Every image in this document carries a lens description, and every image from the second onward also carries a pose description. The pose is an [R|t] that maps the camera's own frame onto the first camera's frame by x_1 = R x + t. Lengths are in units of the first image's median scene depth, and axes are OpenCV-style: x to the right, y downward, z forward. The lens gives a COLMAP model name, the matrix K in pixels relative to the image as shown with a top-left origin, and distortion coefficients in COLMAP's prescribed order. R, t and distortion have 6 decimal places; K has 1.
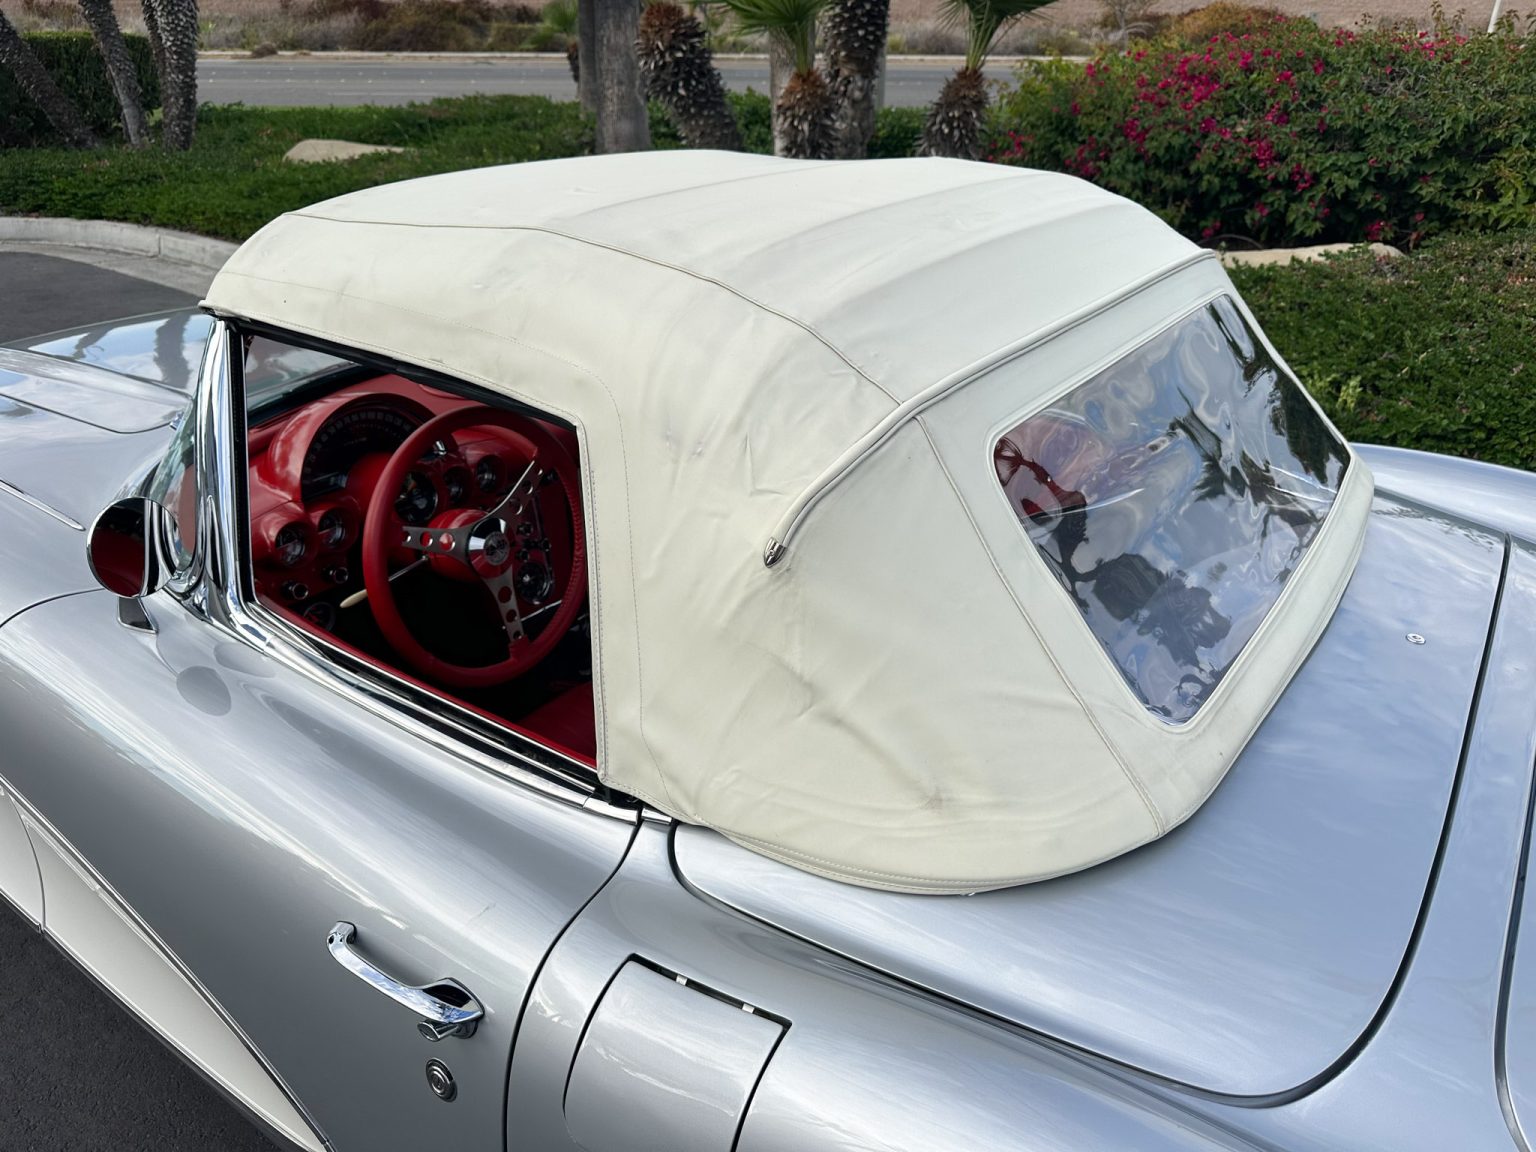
lens RADIAL K [[1129.6, 0, 771.0], [0, 1129.6, 595.9], [0, 0, 1]] dist [0.004929, -0.026776]
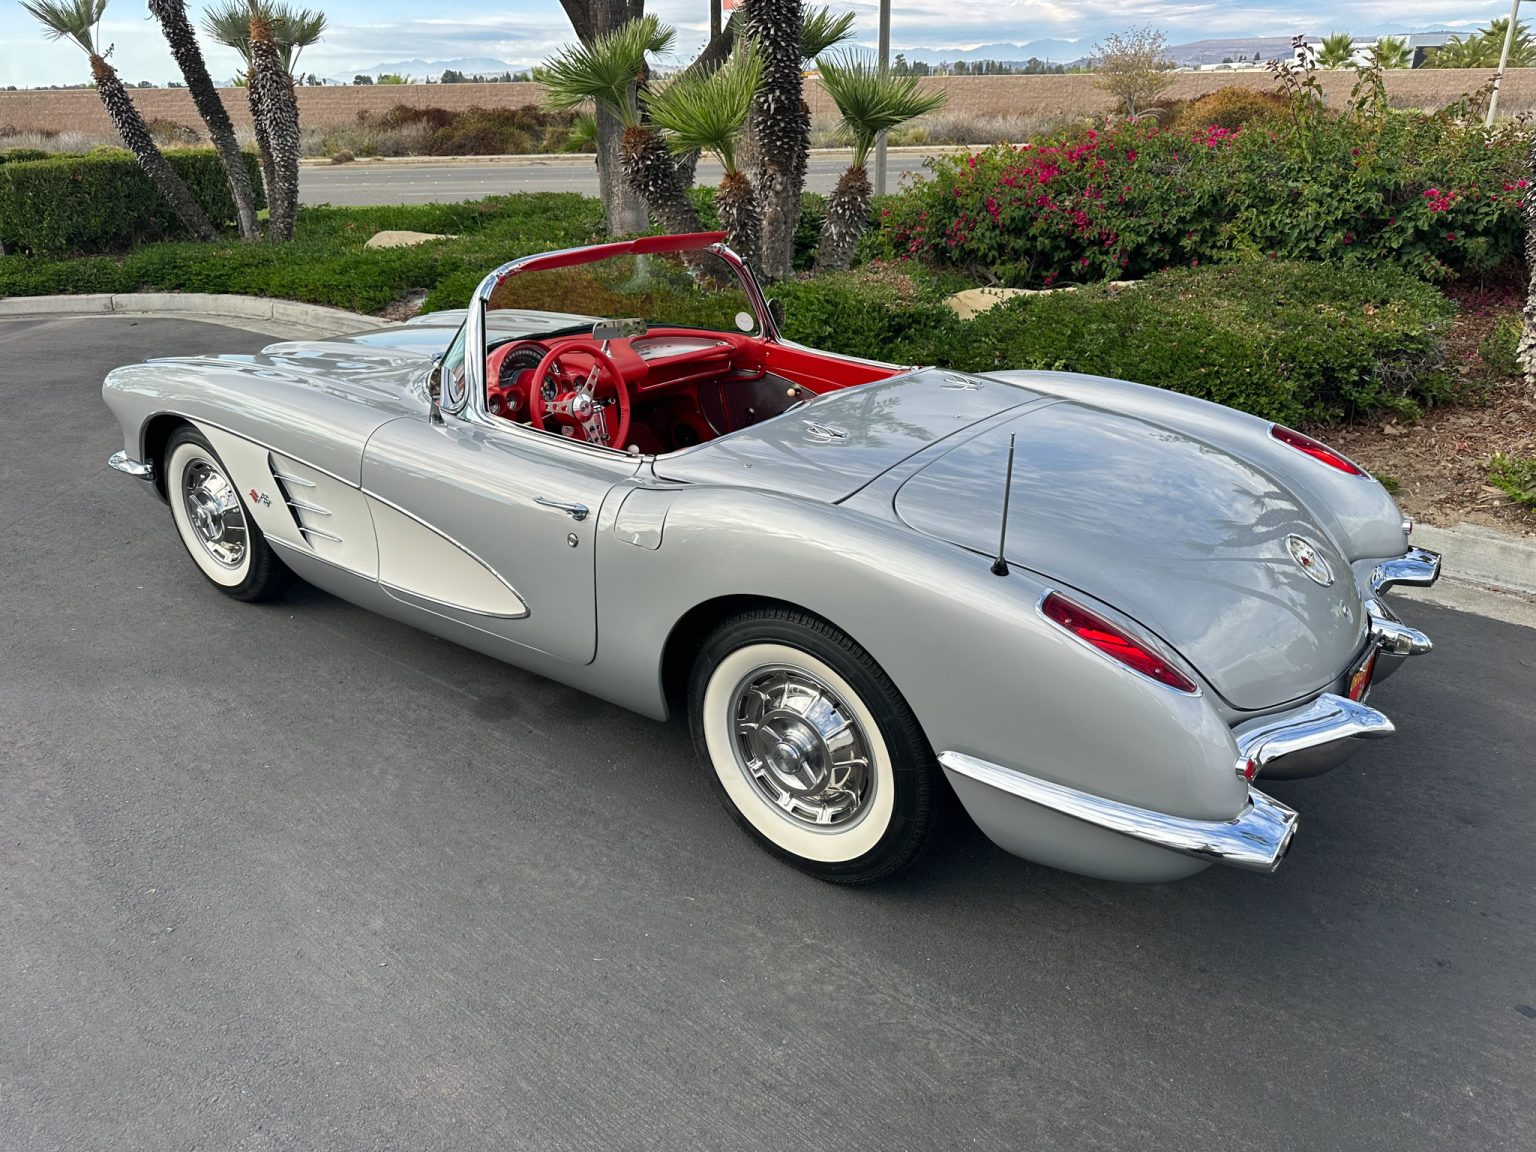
lens RADIAL K [[1129.6, 0, 771.0], [0, 1129.6, 595.9], [0, 0, 1]] dist [0.004929, -0.026776]
pose [[0.998753, -0.009101, -0.049082, 0.078687], [0.005725, 0.997636, -0.068477, 0.089996], [0.049589, 0.068111, 0.996445, -0.206035]]
